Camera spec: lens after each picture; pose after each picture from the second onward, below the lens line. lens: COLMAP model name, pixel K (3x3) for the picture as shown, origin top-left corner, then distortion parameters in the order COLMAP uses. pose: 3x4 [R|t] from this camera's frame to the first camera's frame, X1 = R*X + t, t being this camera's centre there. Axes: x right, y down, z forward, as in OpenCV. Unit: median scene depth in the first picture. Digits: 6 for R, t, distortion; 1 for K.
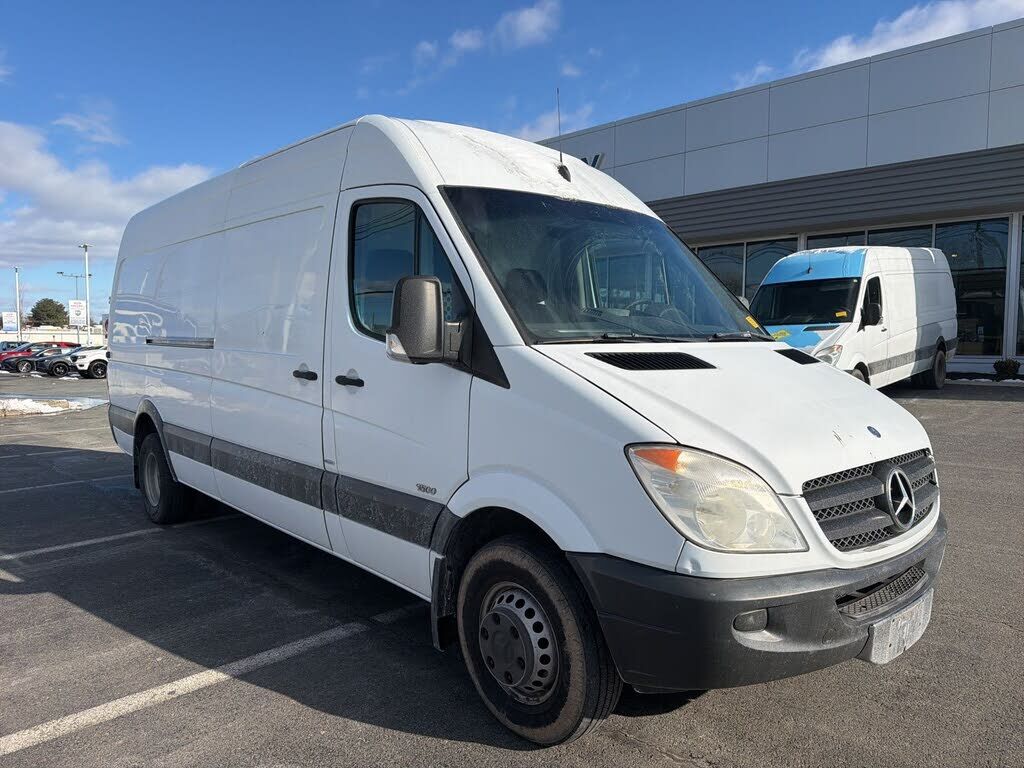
lens RADIAL K [[736.7, 0, 513.8], [0, 736.7, 365.7], [0, 0, 1]] dist [0.082448, -0.002375]
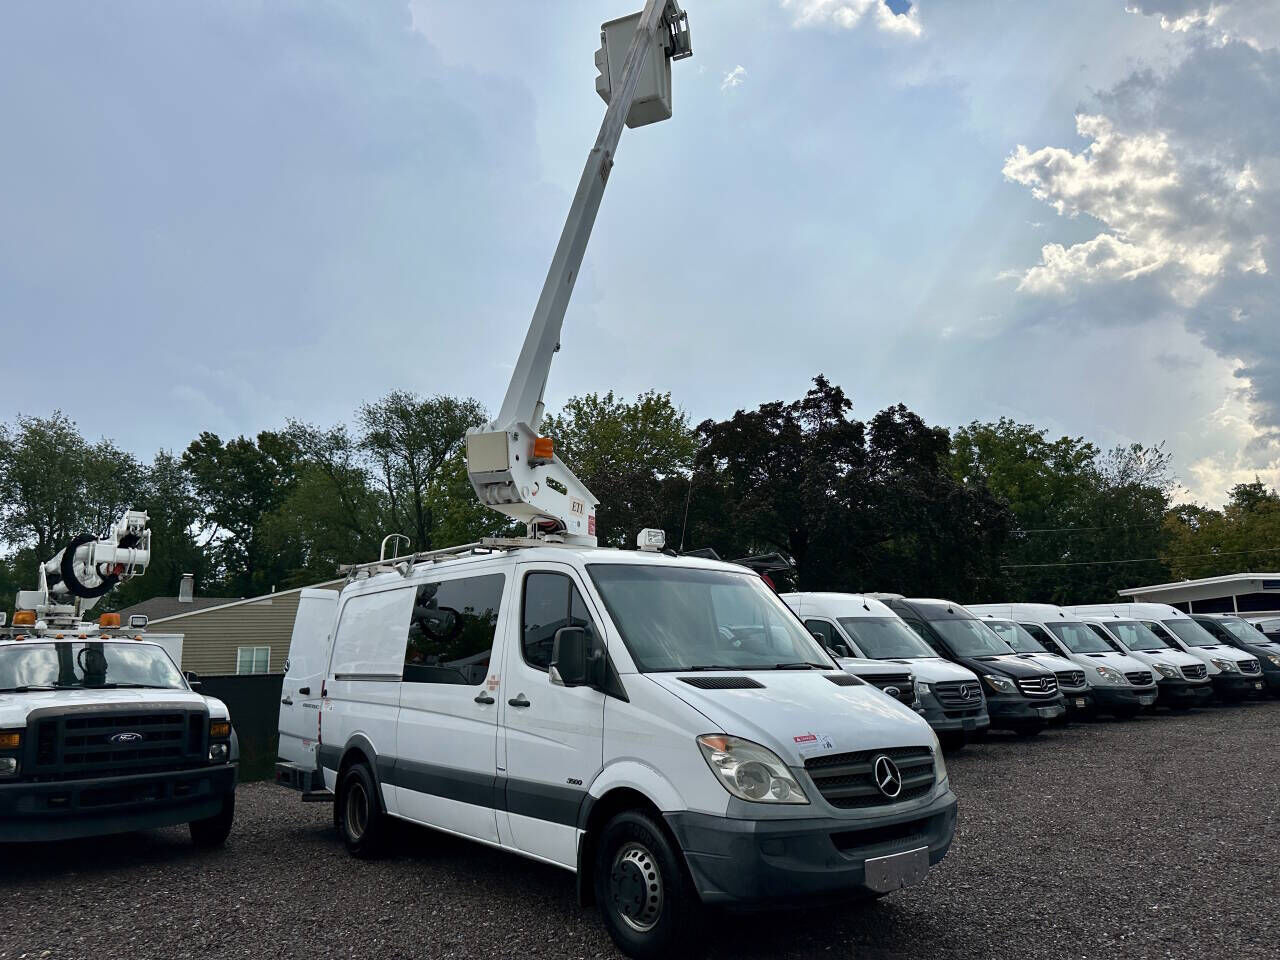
lens RADIAL K [[920.8, 0, 642.2], [0, 920.8, 457.1], [0, 0, 1]] dist [0.082448, -0.002375]
pose [[0.998397, -0.025037, -0.050766, 0.130056], [0.010978, 0.965478, -0.260254, 0.038392], [0.055529, 0.259280, 0.964205, -0.963673]]
